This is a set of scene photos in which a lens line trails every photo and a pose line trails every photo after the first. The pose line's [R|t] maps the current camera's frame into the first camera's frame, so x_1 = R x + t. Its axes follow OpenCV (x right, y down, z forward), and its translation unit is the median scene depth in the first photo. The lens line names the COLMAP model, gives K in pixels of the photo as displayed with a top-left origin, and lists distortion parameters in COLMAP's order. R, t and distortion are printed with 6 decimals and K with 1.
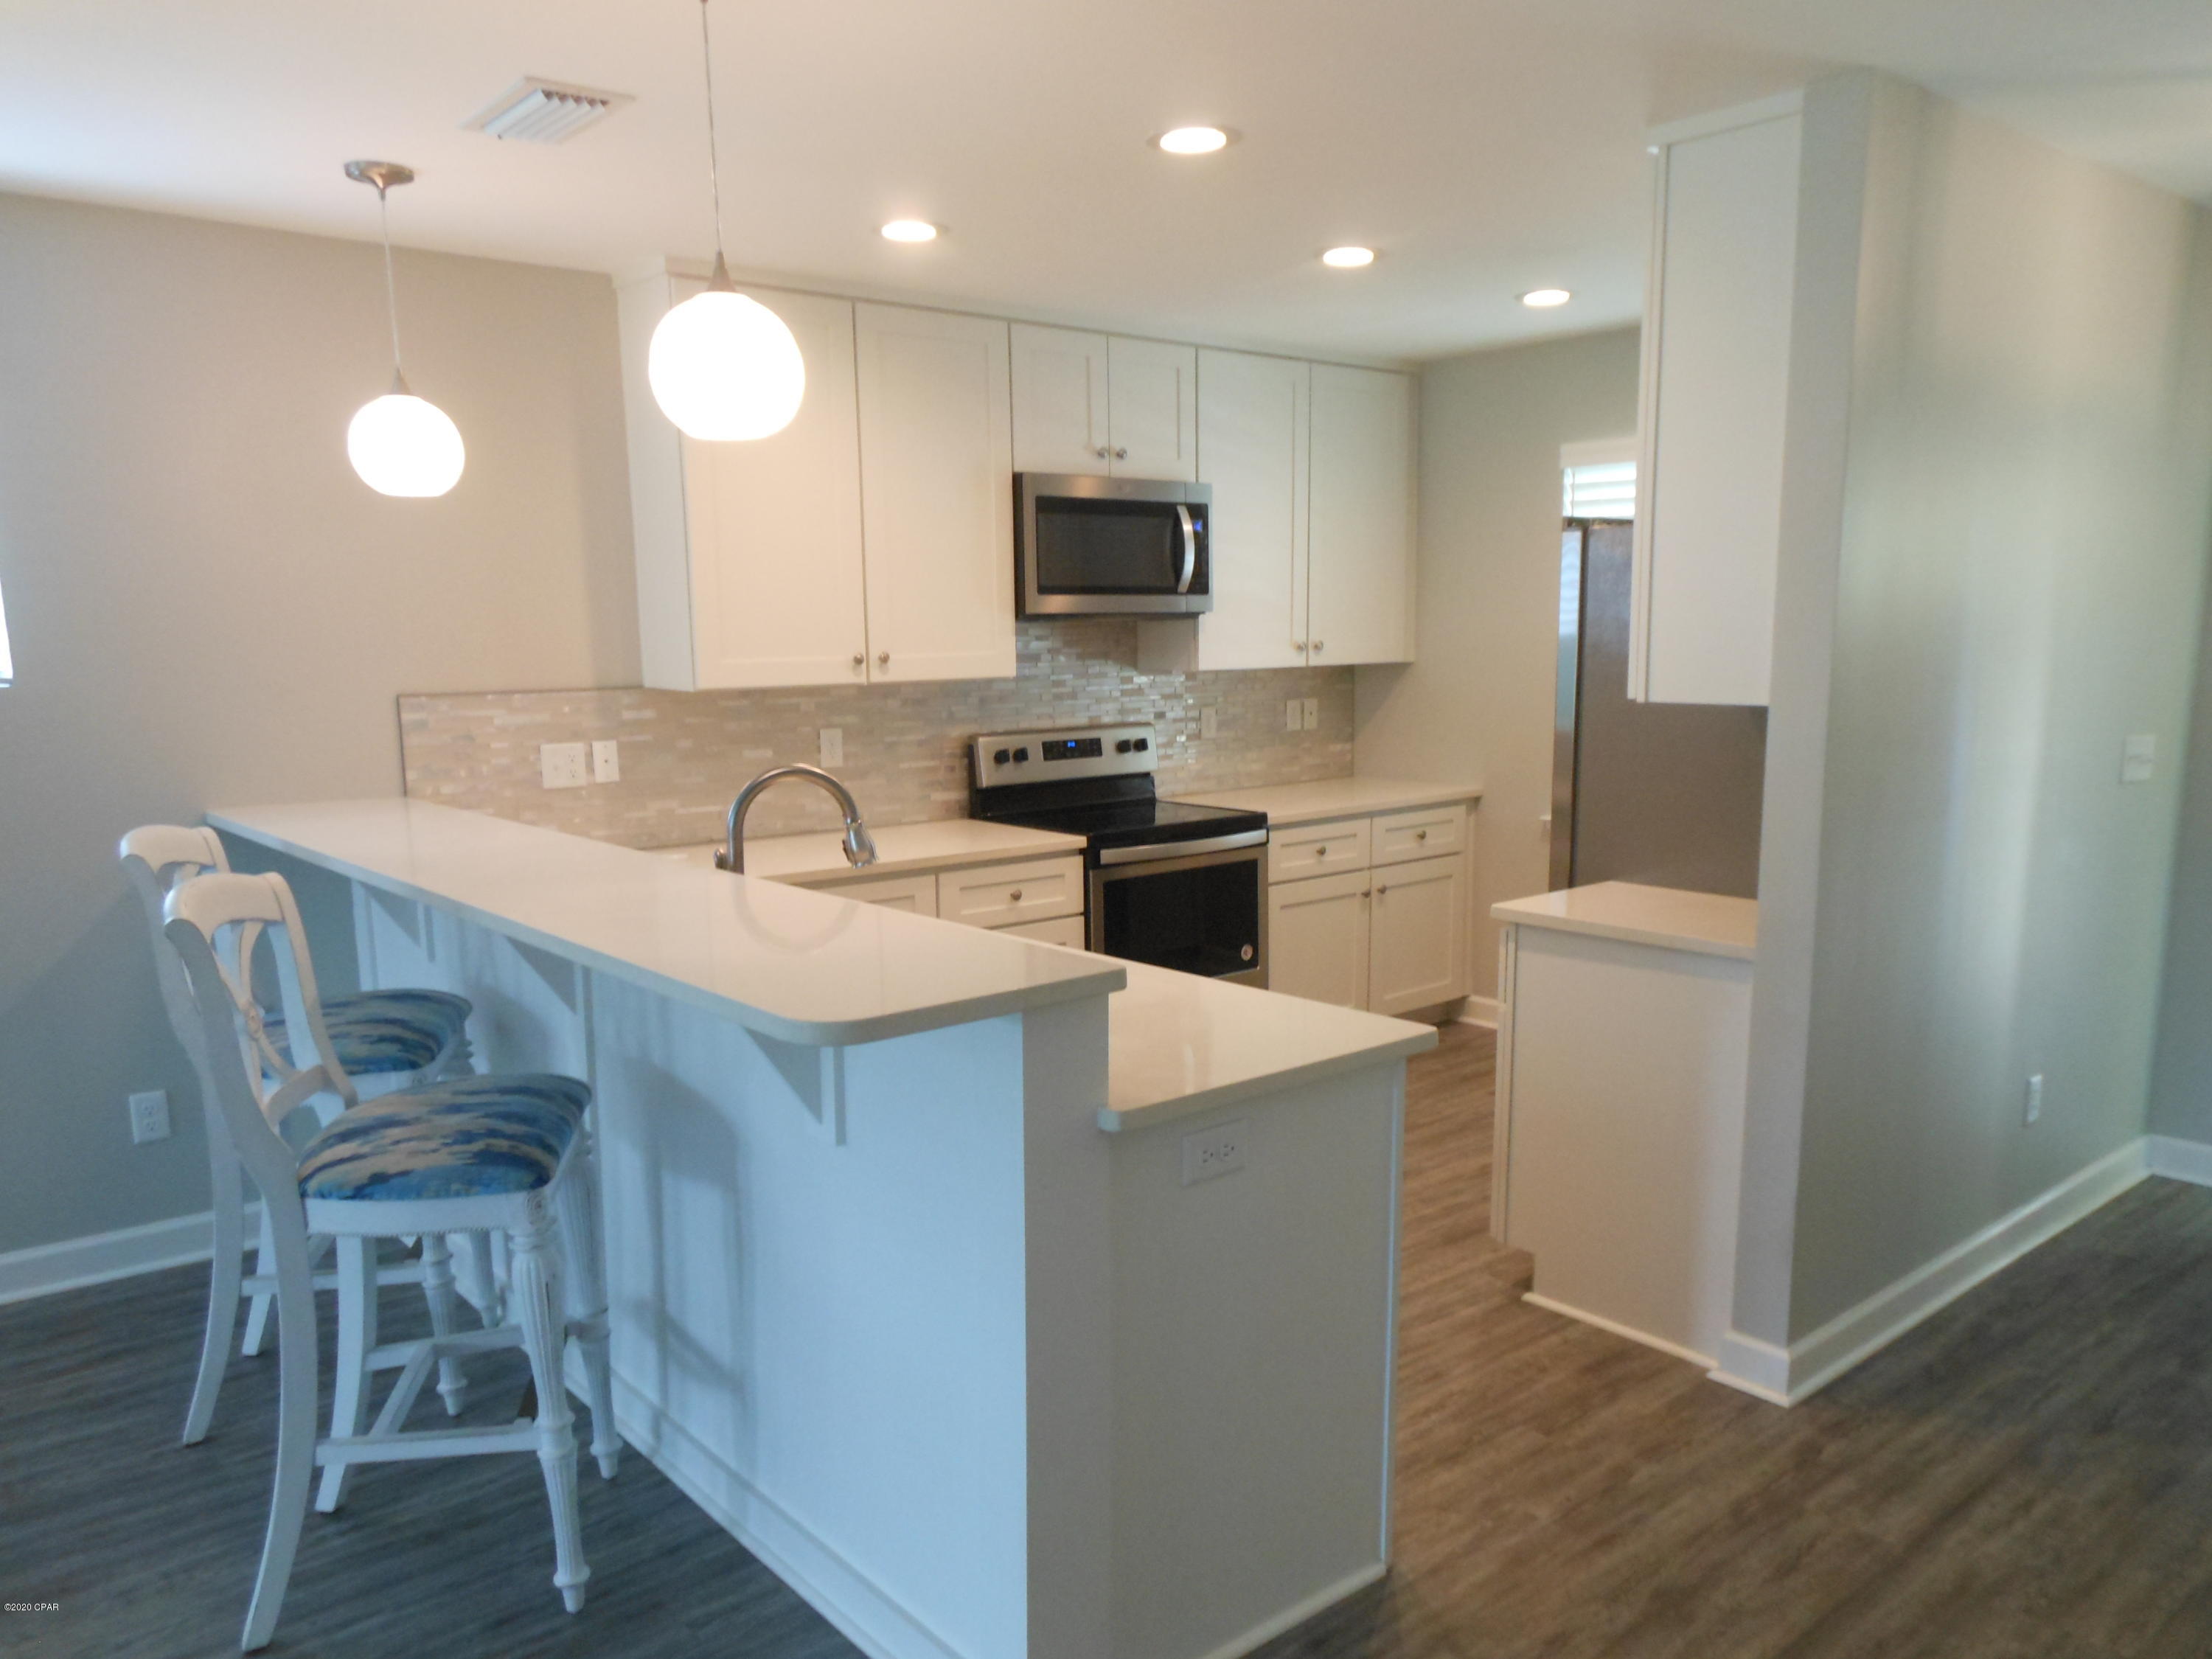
lens RADIAL K [[1641.2, 0, 1112.9], [0, 1641.2, 901.2], [0, 0, 1]] dist [0.017357, -0.019709]
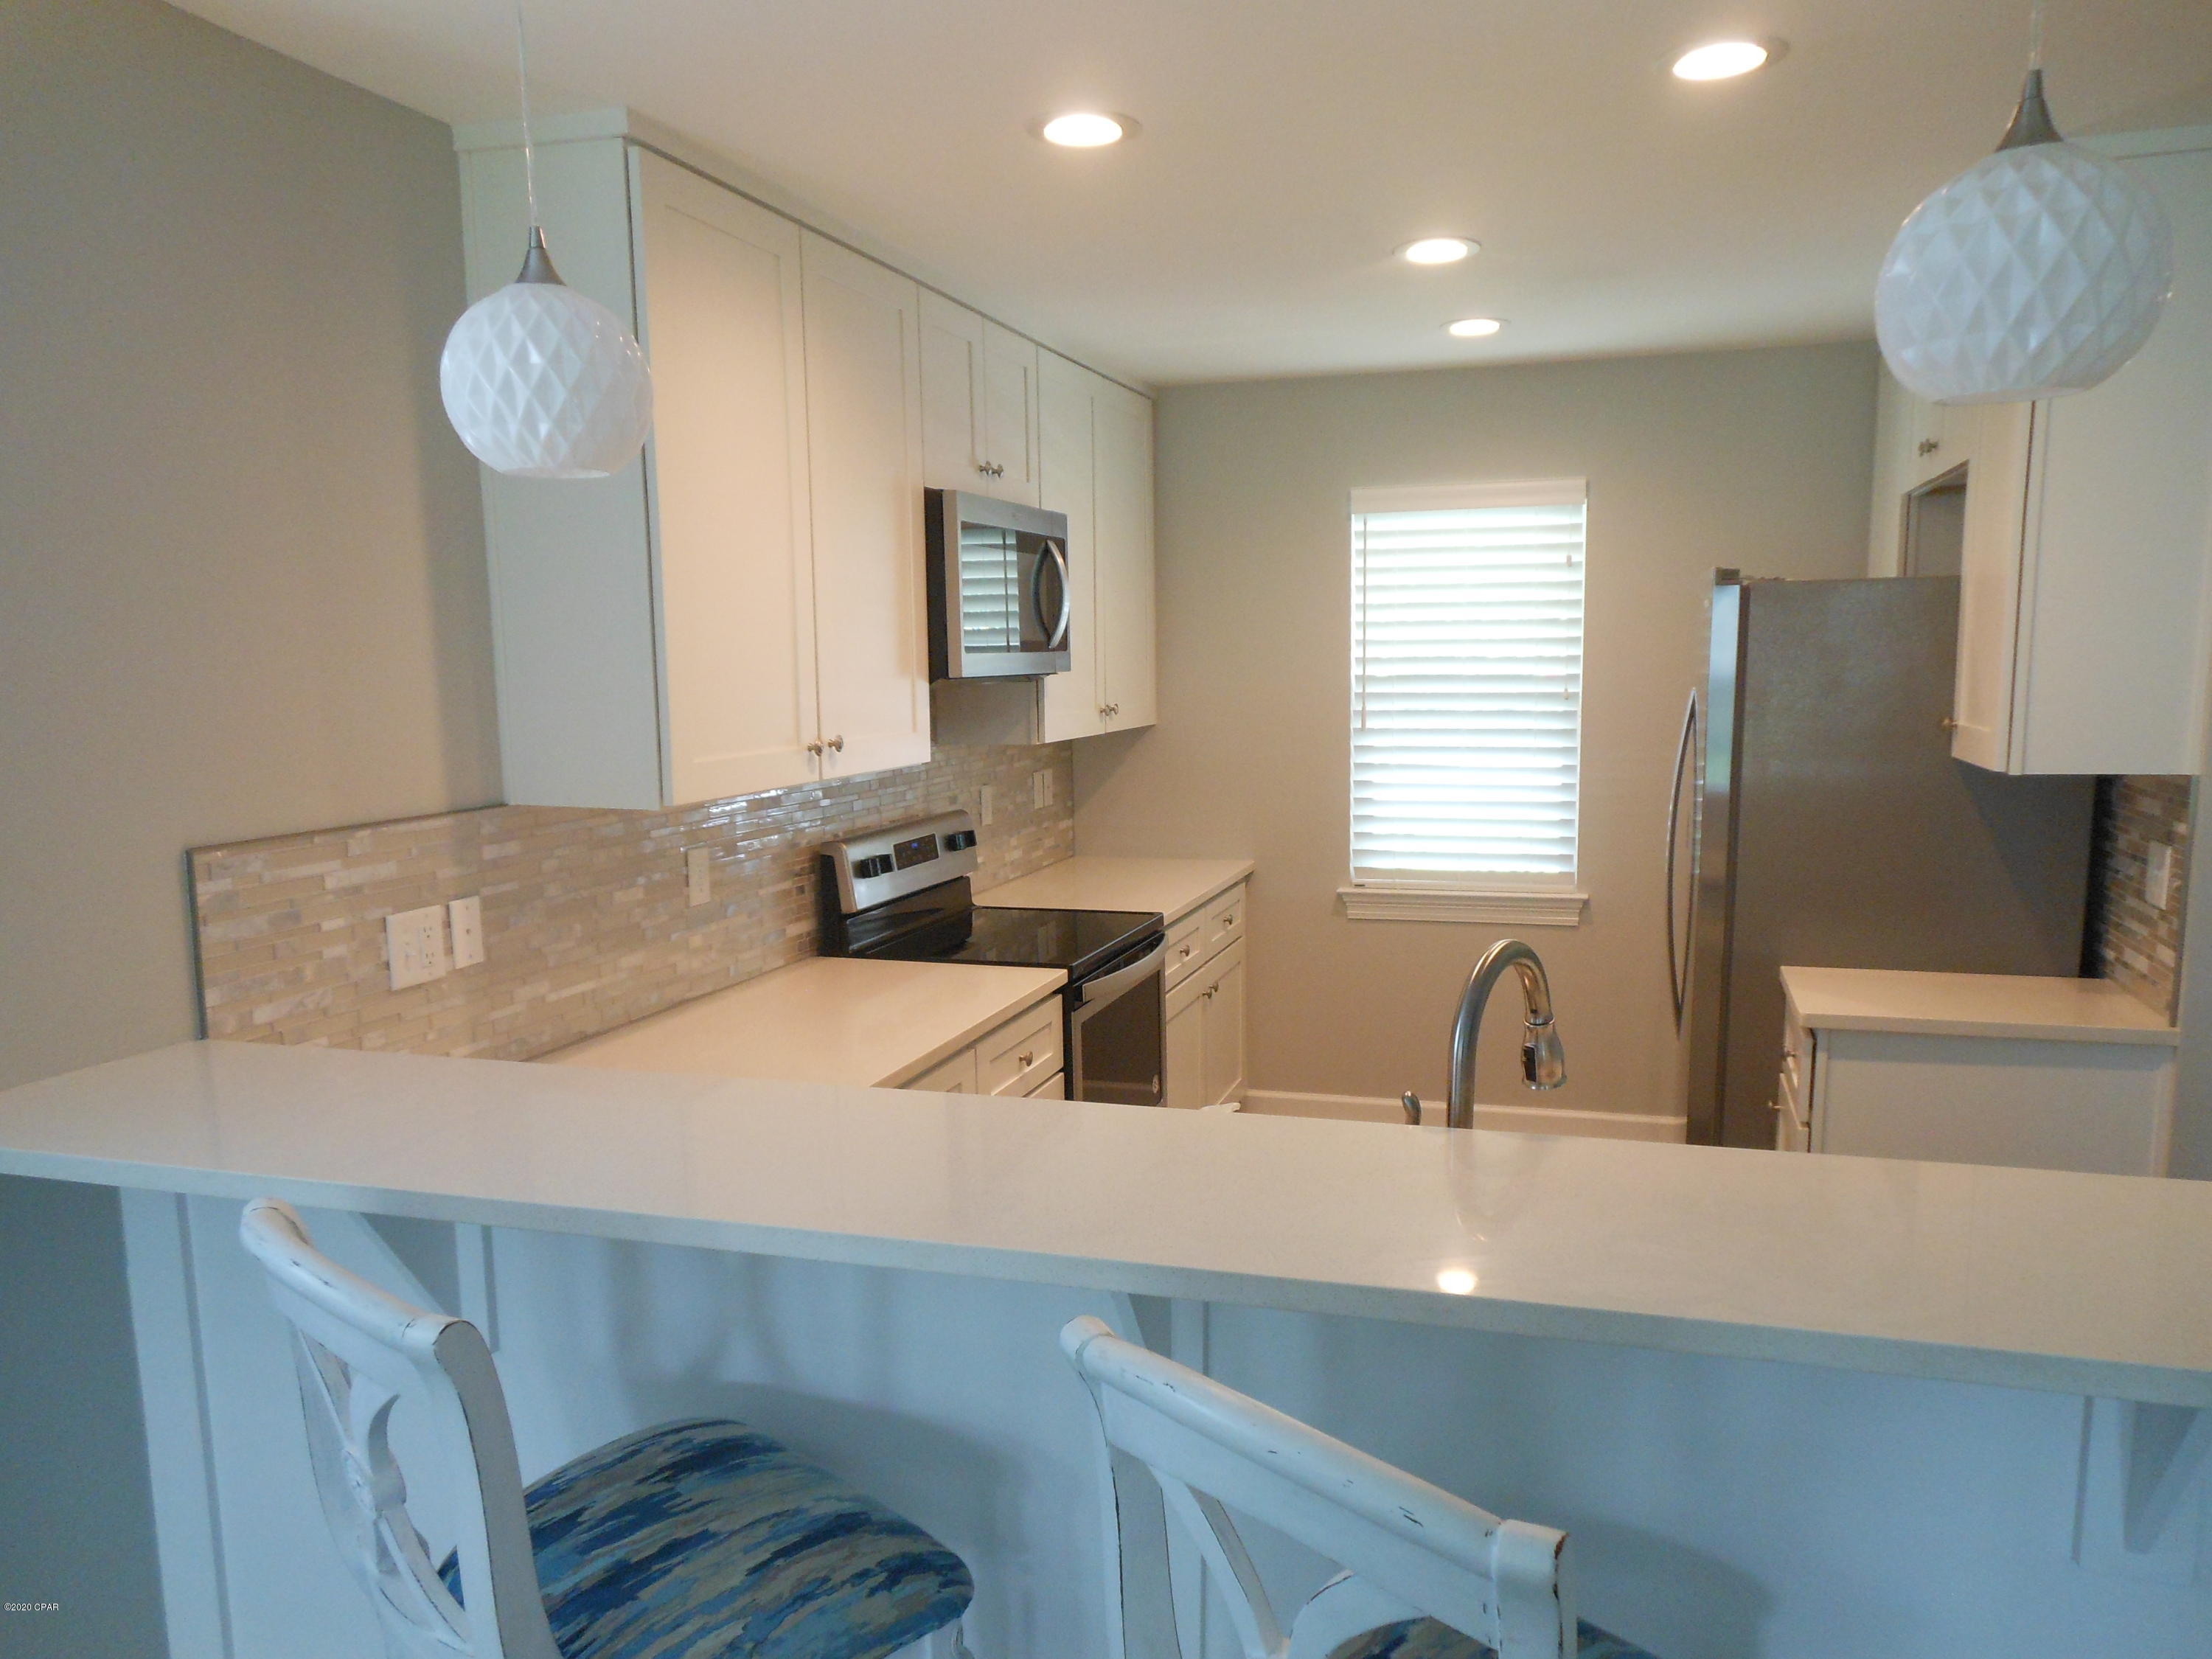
lens RADIAL K [[1635.1, 0, 1108.8], [0, 1635.1, 903.6], [0, 0, 1]] dist [0.004935, 0.007372]
pose [[0.848852, -0.083391, 0.522011, -0.417955], [0.096137, 0.995365, 0.002679, -0.073811], [-0.519815, 0.047911, 0.852934, 0.361259]]
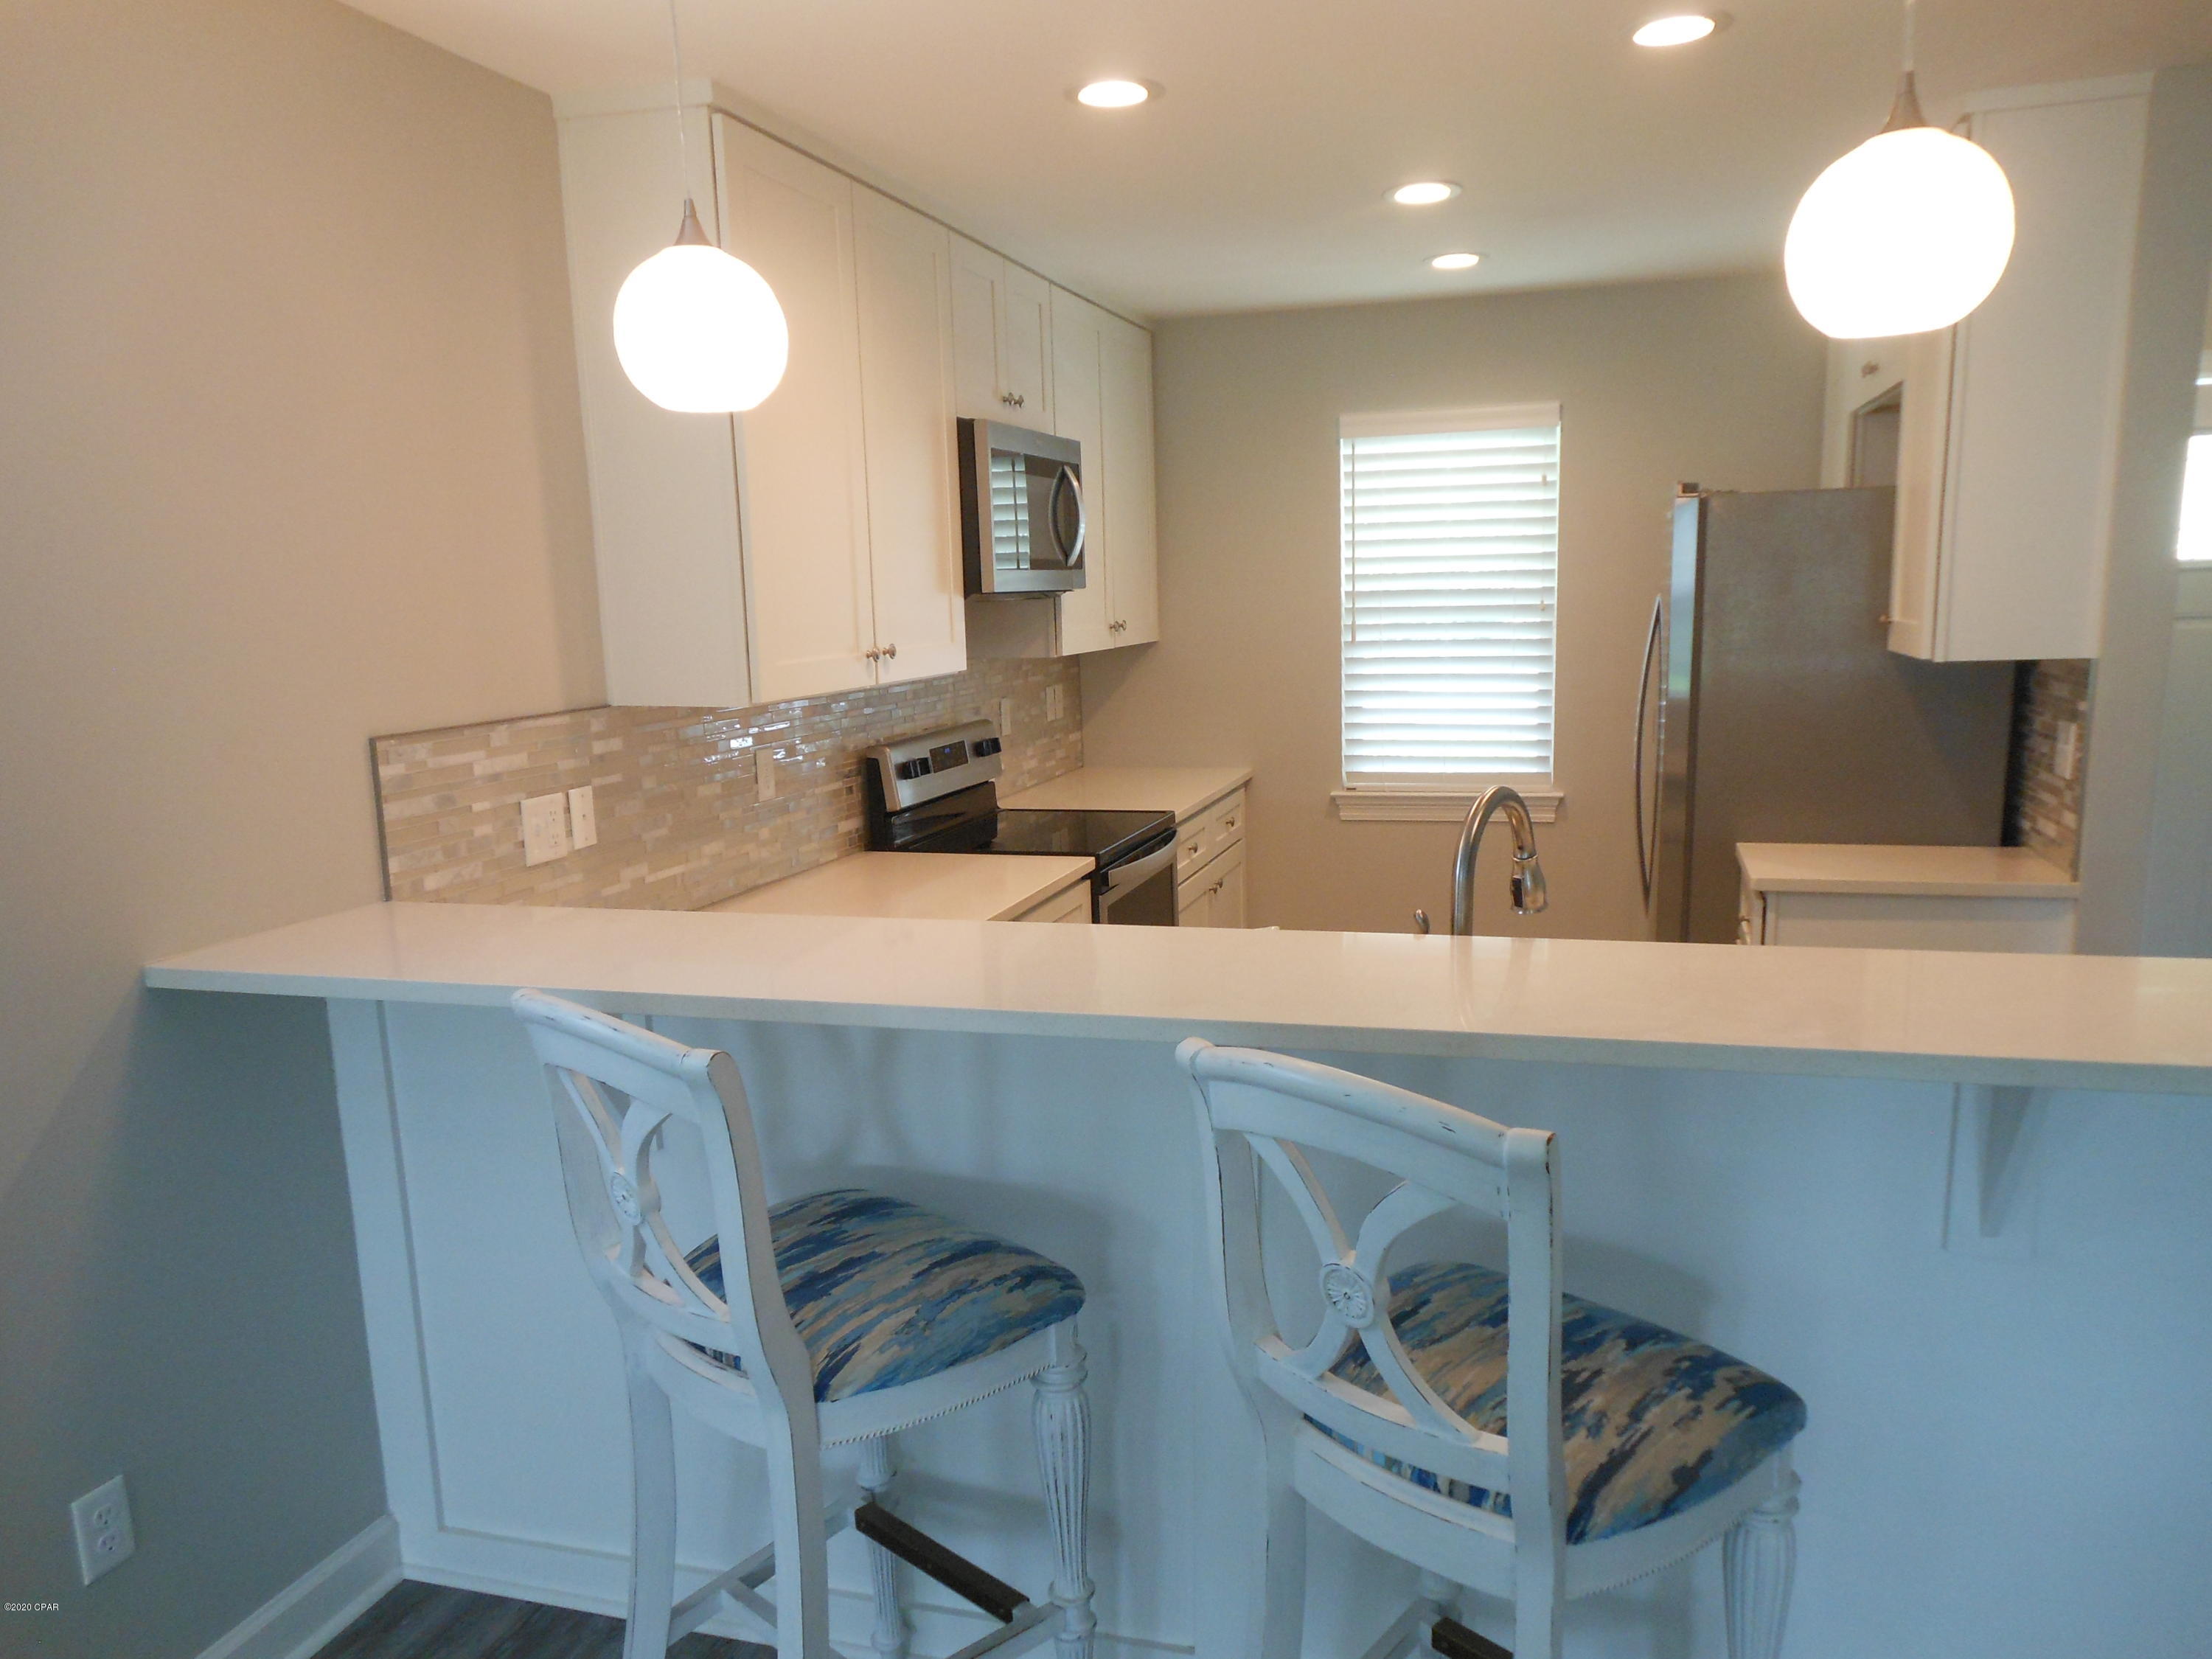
lens RADIAL K [[1641.2, 0, 1112.9], [0, 1641.2, 901.2], [0, 0, 1]] dist [0.017357, -0.019709]
pose [[0.837868, -0.117387, 0.533102, -0.489285], [0.112758, 0.992760, 0.041382, -0.053314], [-0.534101, 0.025439, 0.845038, 0.300265]]
